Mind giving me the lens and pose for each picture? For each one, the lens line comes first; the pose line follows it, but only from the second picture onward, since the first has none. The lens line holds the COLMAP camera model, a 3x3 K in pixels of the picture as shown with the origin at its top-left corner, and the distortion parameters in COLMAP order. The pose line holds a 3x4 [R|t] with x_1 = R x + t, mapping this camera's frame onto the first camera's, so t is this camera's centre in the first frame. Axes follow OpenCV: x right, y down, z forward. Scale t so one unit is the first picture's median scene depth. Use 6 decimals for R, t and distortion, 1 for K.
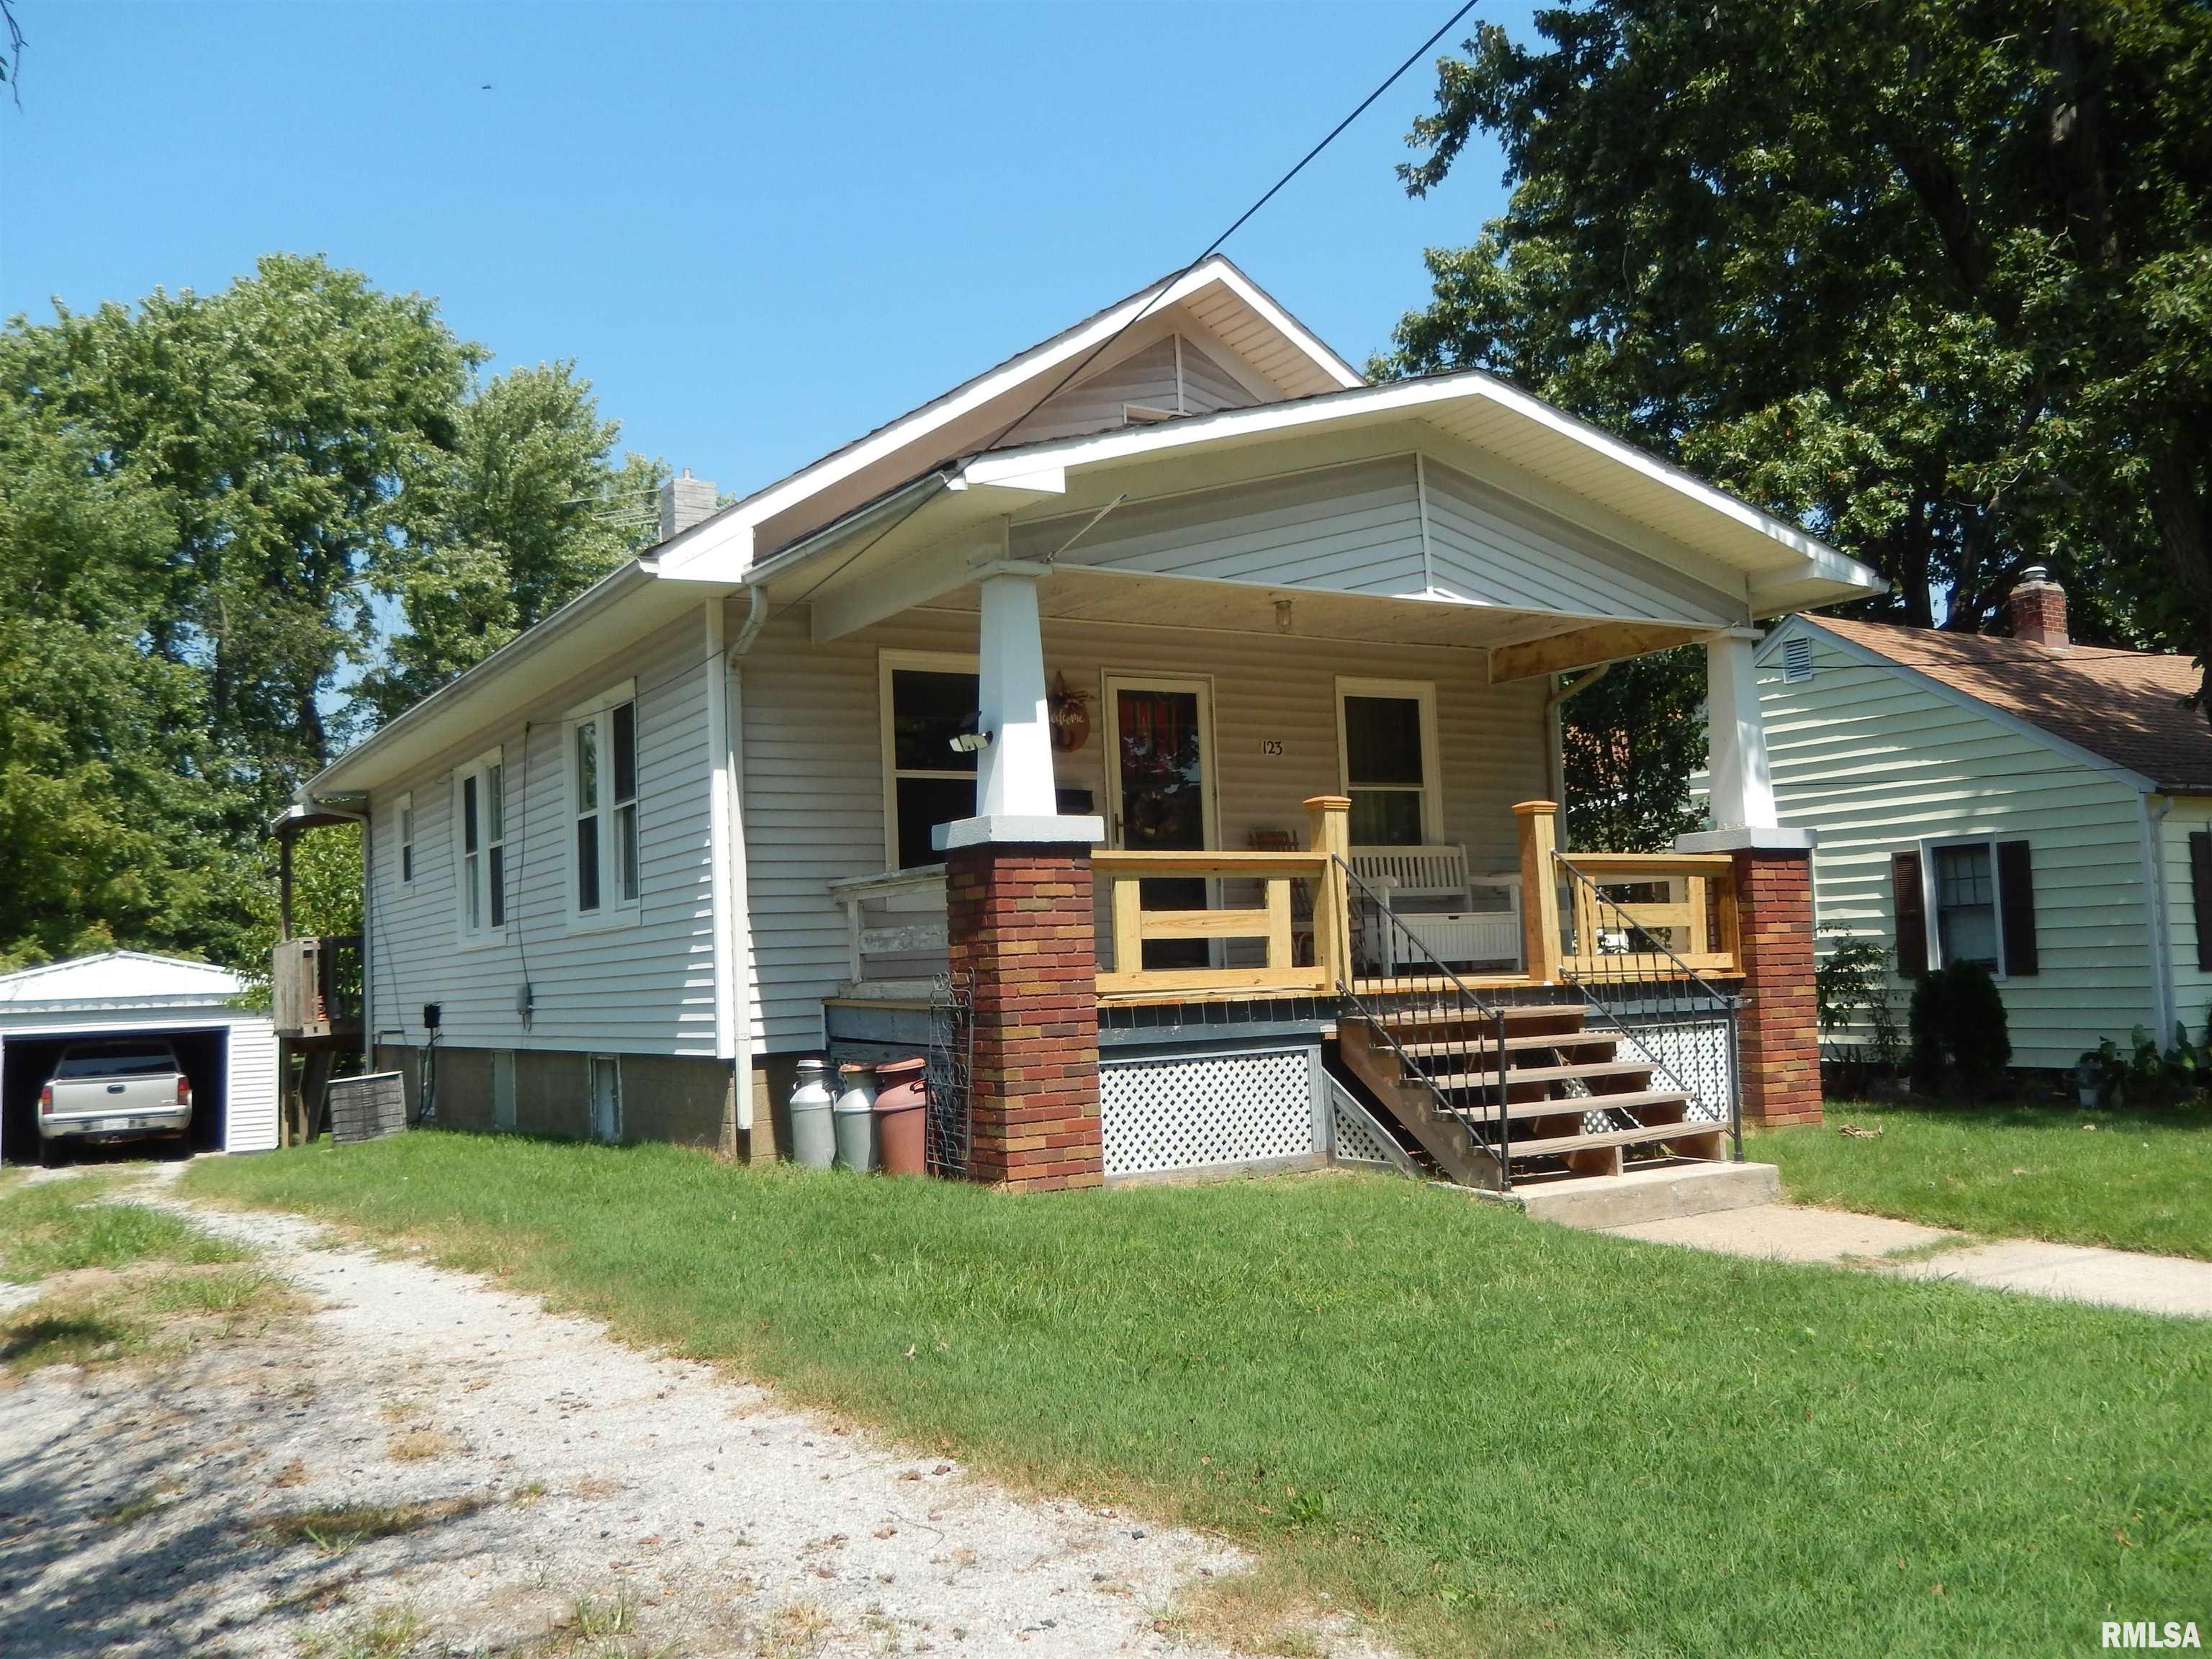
lens RADIAL K [[1851.4, 0, 1102.3], [0, 1851.4, 822.8], [0, 0, 1]] dist [0.003607, 0.000171]
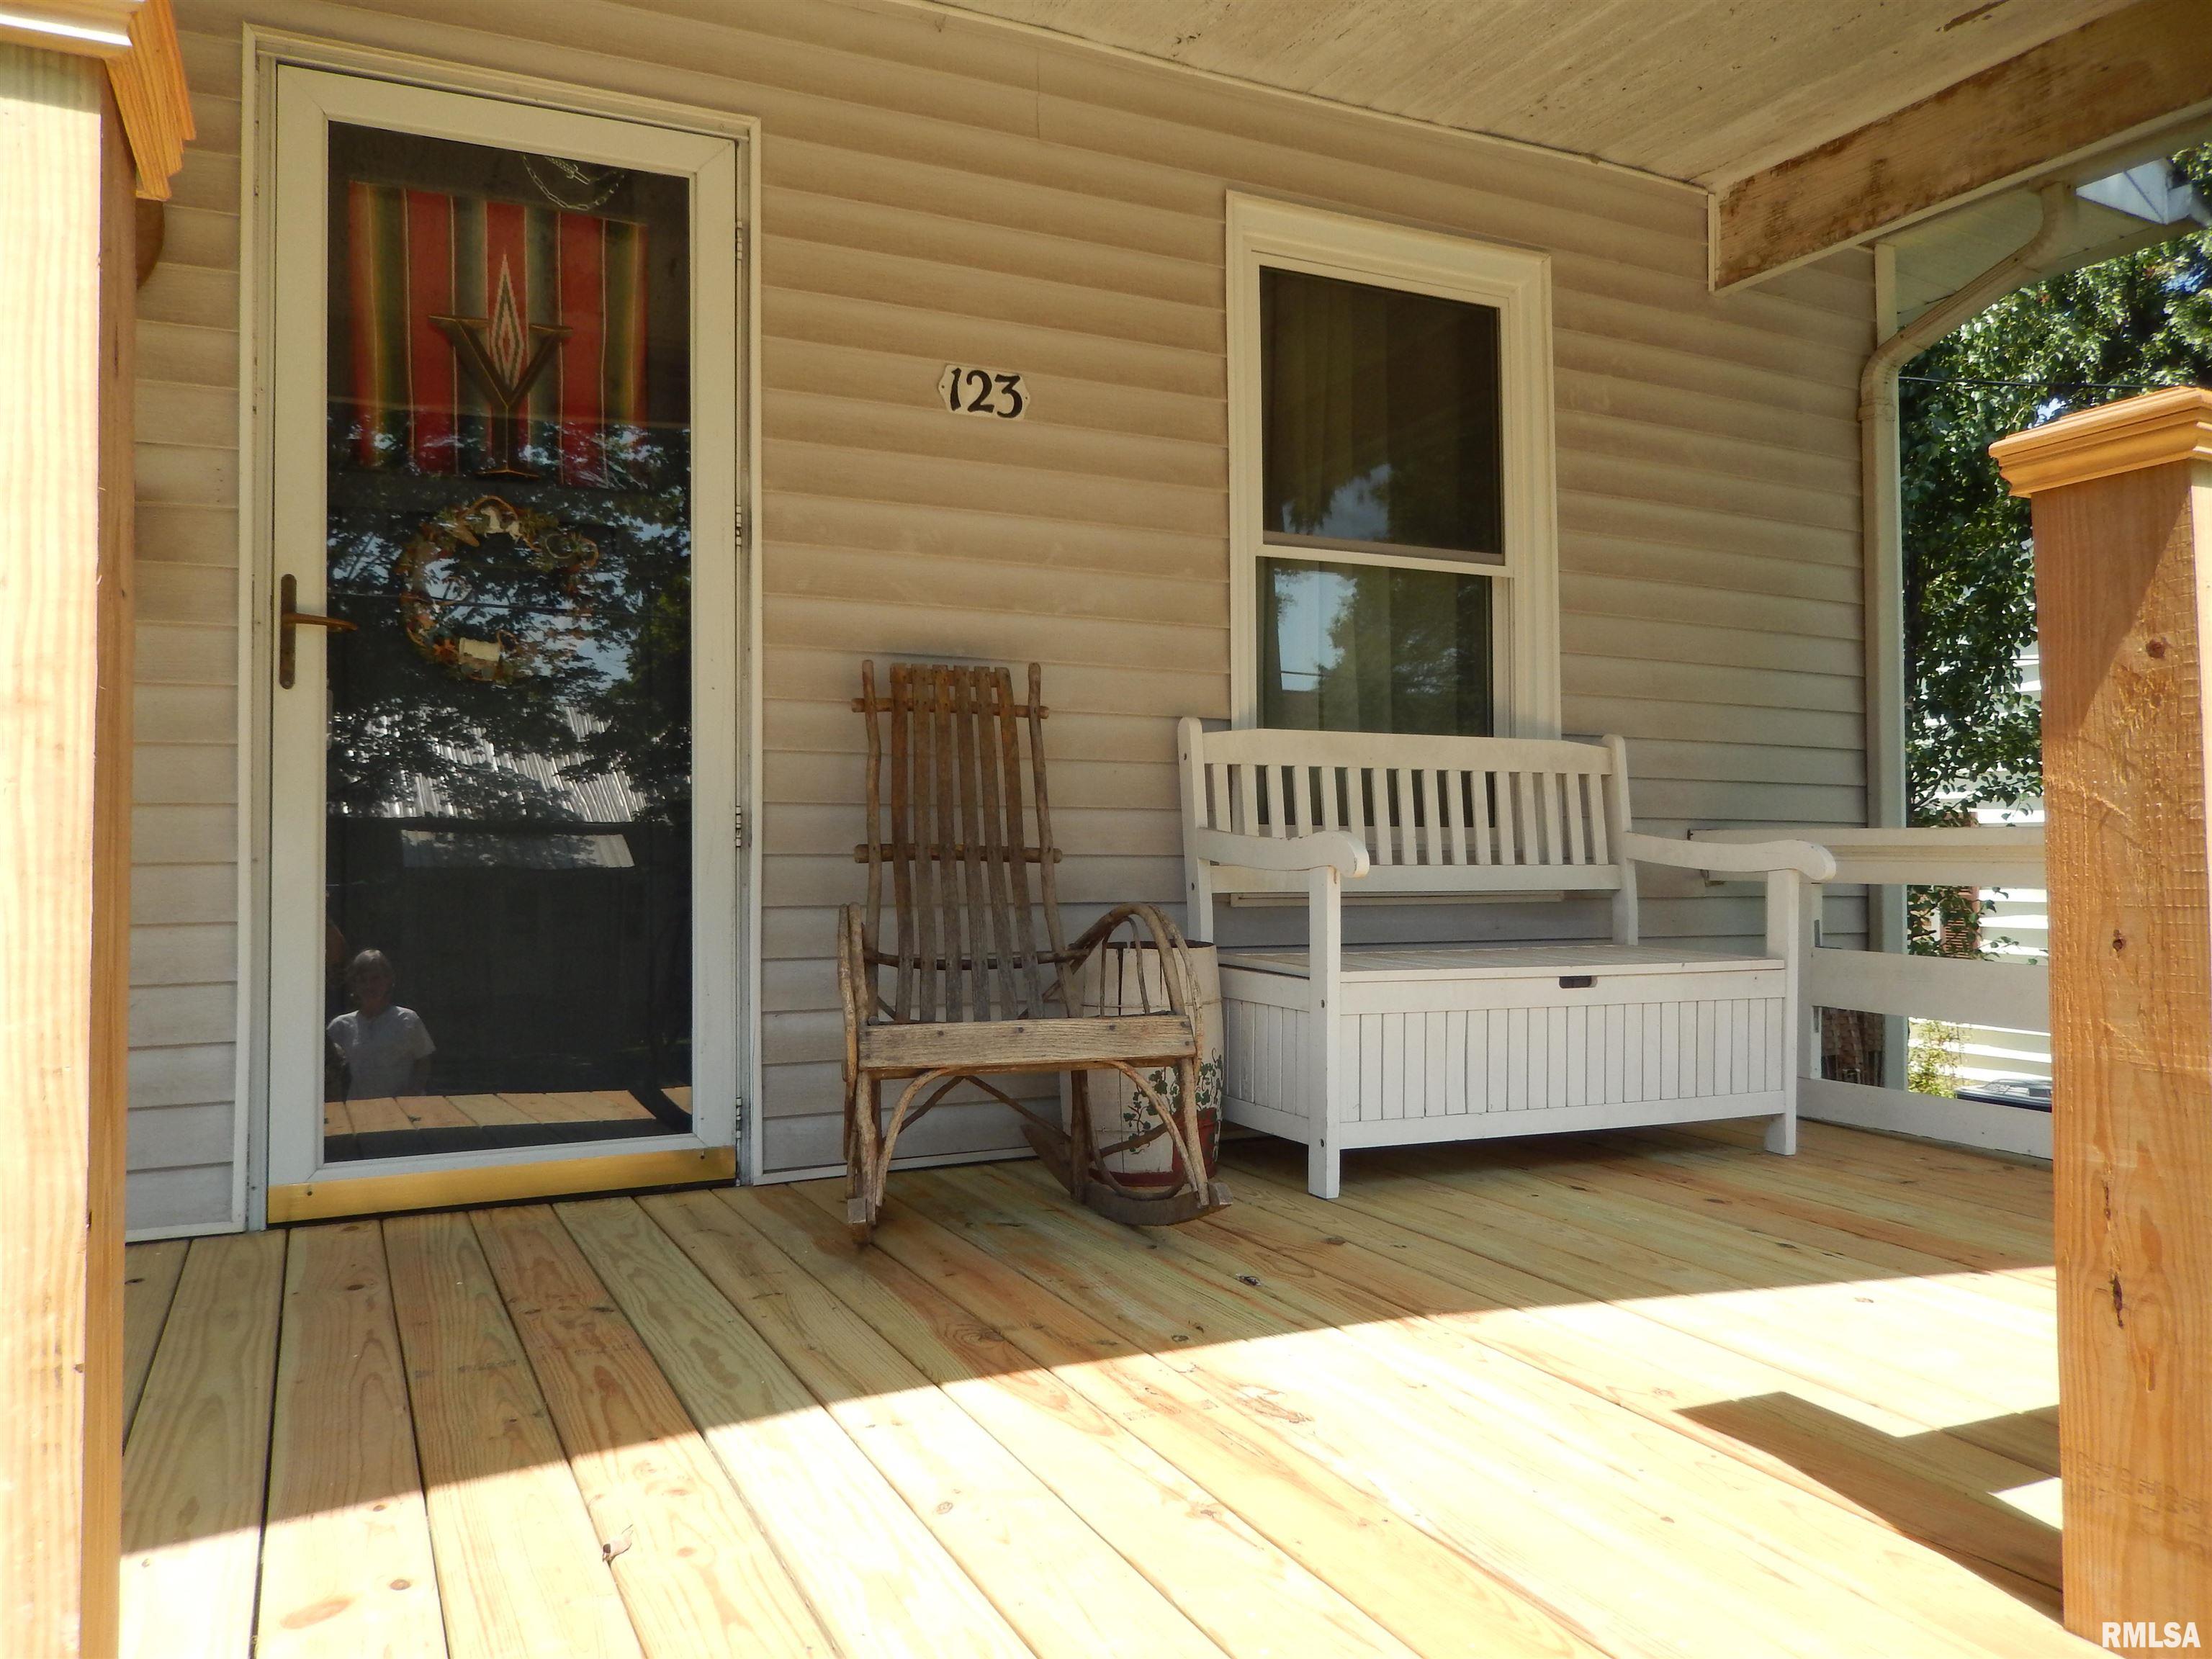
lens RADIAL K [[1642.2, 0, 1107.6], [0, 1642.2, 844.2], [0, 0, 1]] dist [-0.008765, -0.000412]
pose [[0.993337, 0.029098, -0.111510, 0.135470], [-0.022132, 0.997755, 0.063206, 0.014714], [0.113099, -0.060317, 0.991751, 0.685484]]
